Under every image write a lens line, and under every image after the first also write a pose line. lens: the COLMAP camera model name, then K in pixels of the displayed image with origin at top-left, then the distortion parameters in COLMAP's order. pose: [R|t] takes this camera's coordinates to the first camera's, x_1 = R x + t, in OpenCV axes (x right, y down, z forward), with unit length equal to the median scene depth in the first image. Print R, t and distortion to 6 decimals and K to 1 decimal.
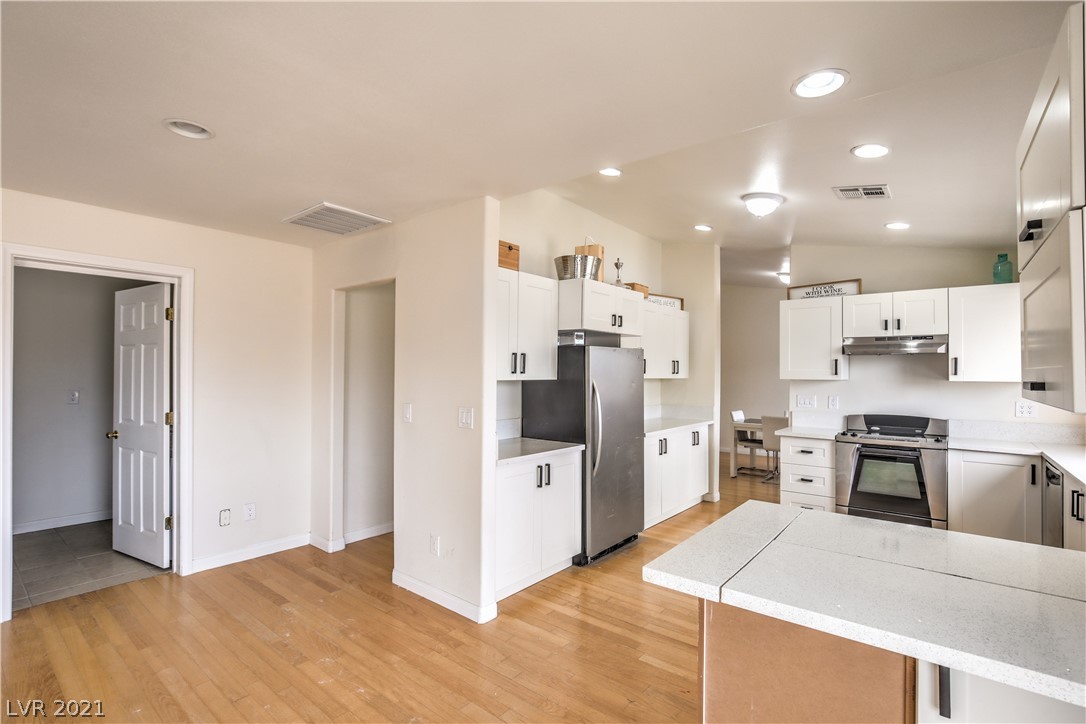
lens RADIAL K [[498.5, 0, 543.0], [0, 498.5, 362.0], [0, 0, 1]] dist [-0.003053, -0.000096]
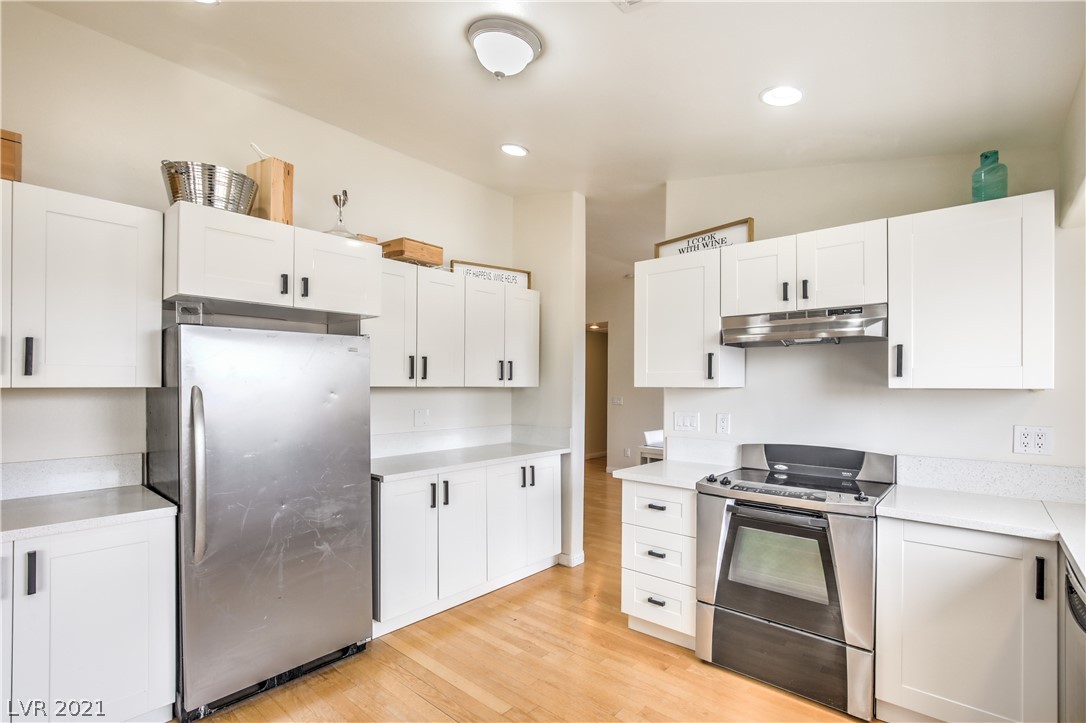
lens RADIAL K [[492.2, 0, 540.1], [0, 492.2, 380.5], [0, 0, 1]] dist [-0.010597, -0.000106]
pose [[0.998837, -0.004358, -0.048028, 0.436707], [0.004920, 0.999921, 0.011587, 0.020873], [0.047973, -0.011810, 0.998779, 0.421853]]
